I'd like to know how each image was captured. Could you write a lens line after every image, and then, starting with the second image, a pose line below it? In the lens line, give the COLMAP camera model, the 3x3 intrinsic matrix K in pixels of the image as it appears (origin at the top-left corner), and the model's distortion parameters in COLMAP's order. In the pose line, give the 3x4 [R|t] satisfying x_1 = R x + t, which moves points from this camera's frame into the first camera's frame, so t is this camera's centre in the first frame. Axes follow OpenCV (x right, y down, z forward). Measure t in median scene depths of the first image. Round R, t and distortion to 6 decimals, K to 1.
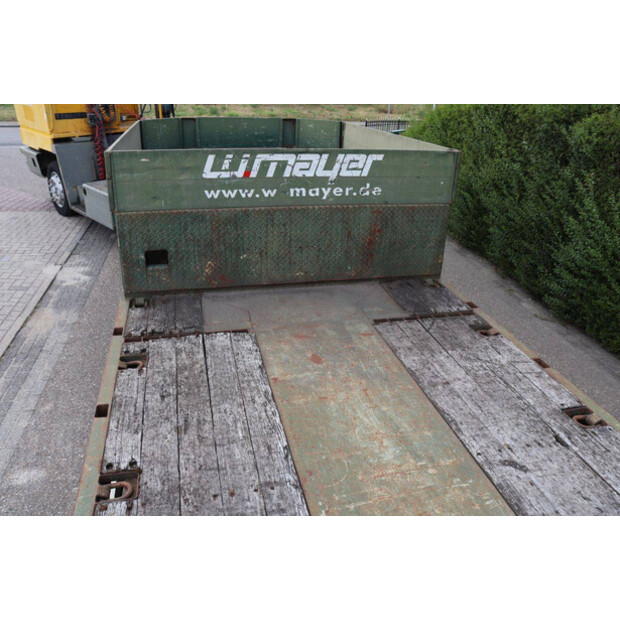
lens RADIAL K [[531.8, 0, 310.2], [0, 531.8, 318.3], [0, 0, 1]] dist [-0.157985, 0.130488]
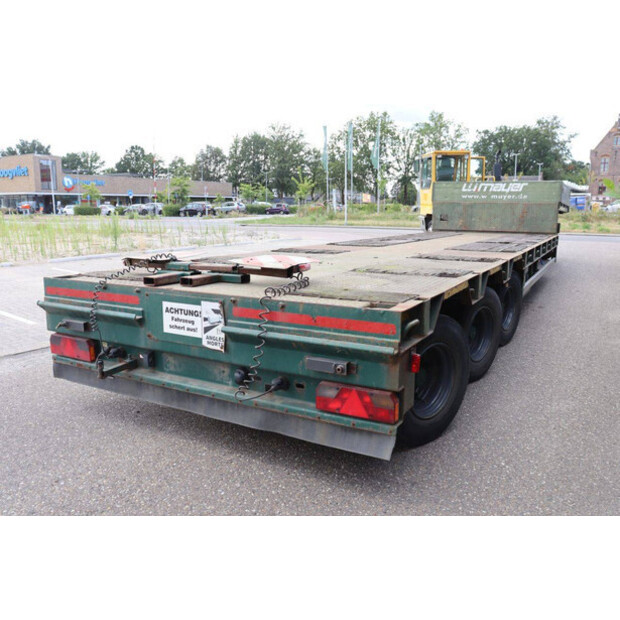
lens RADIAL K [[531.8, 0, 310.2], [0, 531.8, 318.3], [0, 0, 1]] dist [-0.157985, 0.130488]
pose [[0.746407, 0.102945, -0.657479, 1.117372], [-0.261410, 0.953905, -0.147409, 1.032217], [0.611998, 0.281899, 0.738913, -1.448393]]
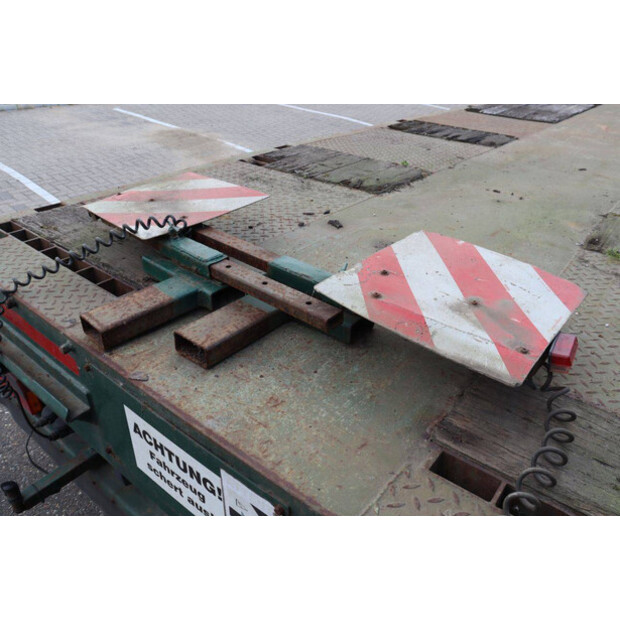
lens RADIAL K [[531.8, 0, 310.2], [0, 531.8, 318.3], [0, 0, 1]] dist [-0.157985, 0.130488]
pose [[0.608531, 0.405058, -0.682362, 0.670515], [-0.335312, 0.910622, 0.241523, 0.813059], [0.719205, 0.081830, 0.689963, -1.138701]]
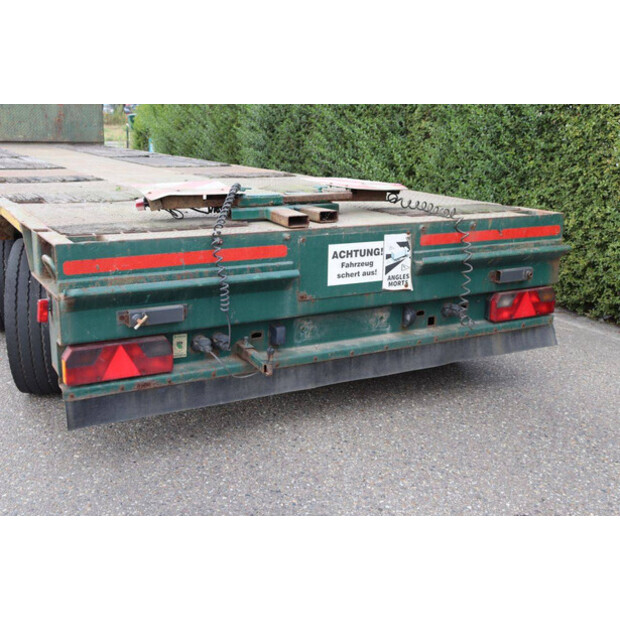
lens RADIAL K [[745.2, 0, 308.2], [0, 745.2, 294.5], [0, 0, 1]] dist [0.008352, 0.042371]
pose [[0.958191, -0.078485, 0.275153, 0.195580], [0.131623, 0.974762, -0.180320, 1.148742], [-0.254057, 0.208998, 0.944339, -1.771751]]
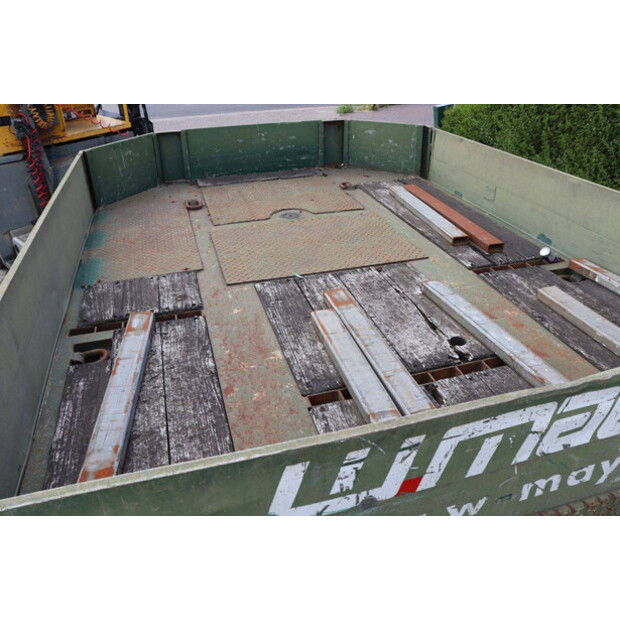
lens RADIAL K [[531.8, 0, 310.2], [0, 531.8, 318.3], [0, 0, 1]] dist [-0.157985, 0.130488]
pose [[0.997929, -0.062414, 0.015536, -0.167426], [0.060825, 0.994304, 0.087519, -0.380290], [-0.020910, -0.086393, 0.996042, 0.678284]]
